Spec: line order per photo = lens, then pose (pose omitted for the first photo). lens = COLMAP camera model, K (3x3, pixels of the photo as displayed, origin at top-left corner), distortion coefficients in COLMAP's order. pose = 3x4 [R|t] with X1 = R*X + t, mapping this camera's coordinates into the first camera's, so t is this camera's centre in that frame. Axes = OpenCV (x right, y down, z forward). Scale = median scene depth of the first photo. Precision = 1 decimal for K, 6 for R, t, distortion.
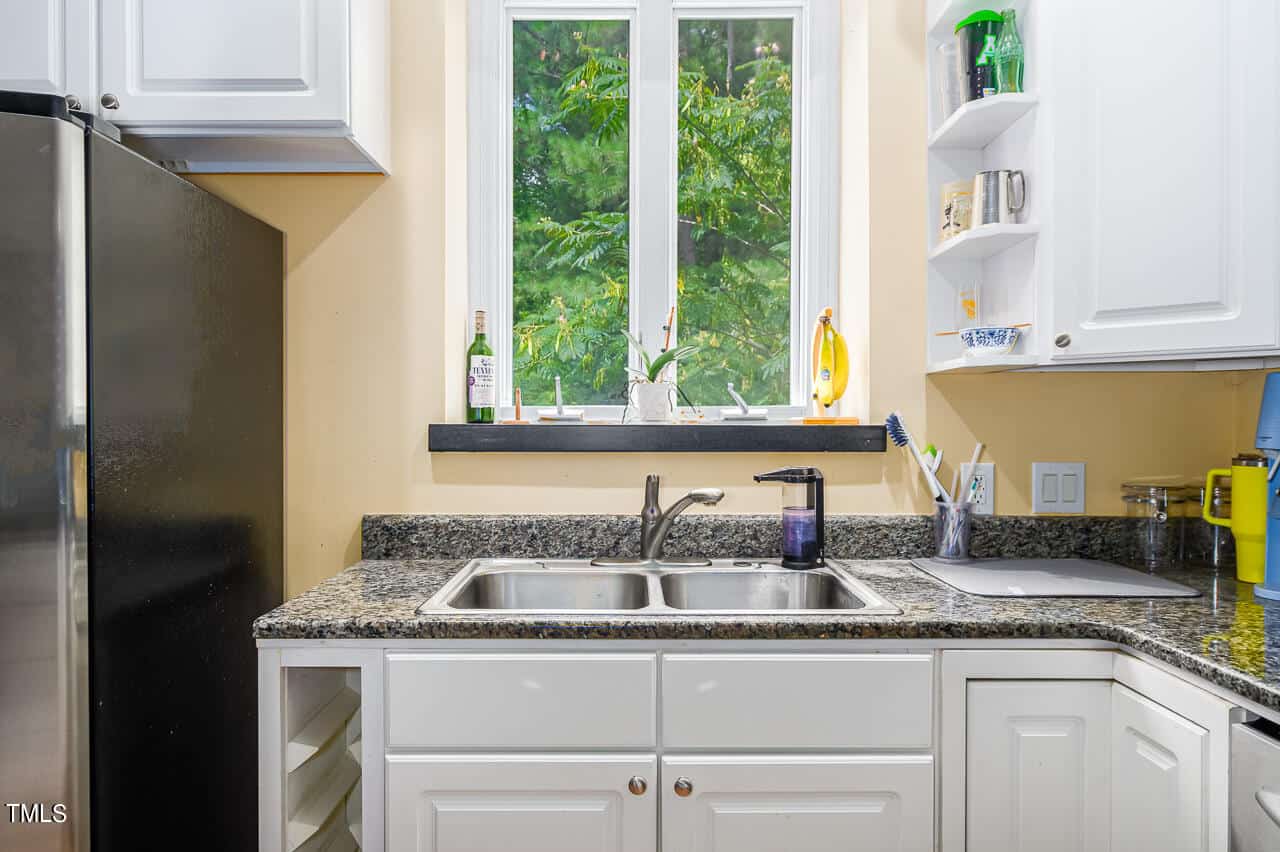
lens RADIAL K [[881.6, 0, 635.6], [0, 881.6, 430.9], [0, 0, 1]] dist [0.004434, -0.008510]
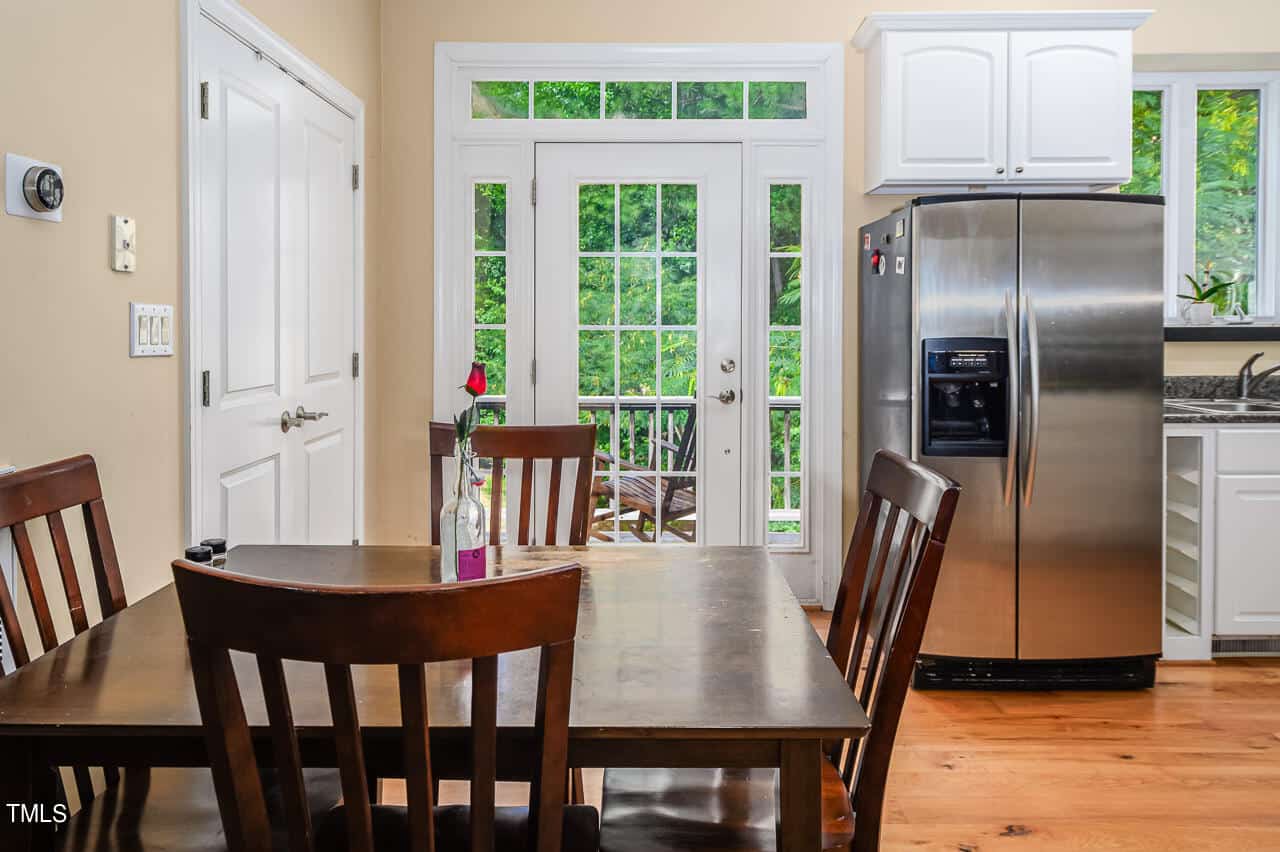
lens RADIAL K [[881.6, 0, 616.8], [0, 881.6, 353.8], [0, 0, 1]] dist [0.004434, -0.008510]
pose [[0.999717, -0.004999, -0.023276, -1.734374], [0.005478, 0.999773, 0.020567, 0.006326], [0.023167, -0.020689, 0.999518, -1.248577]]
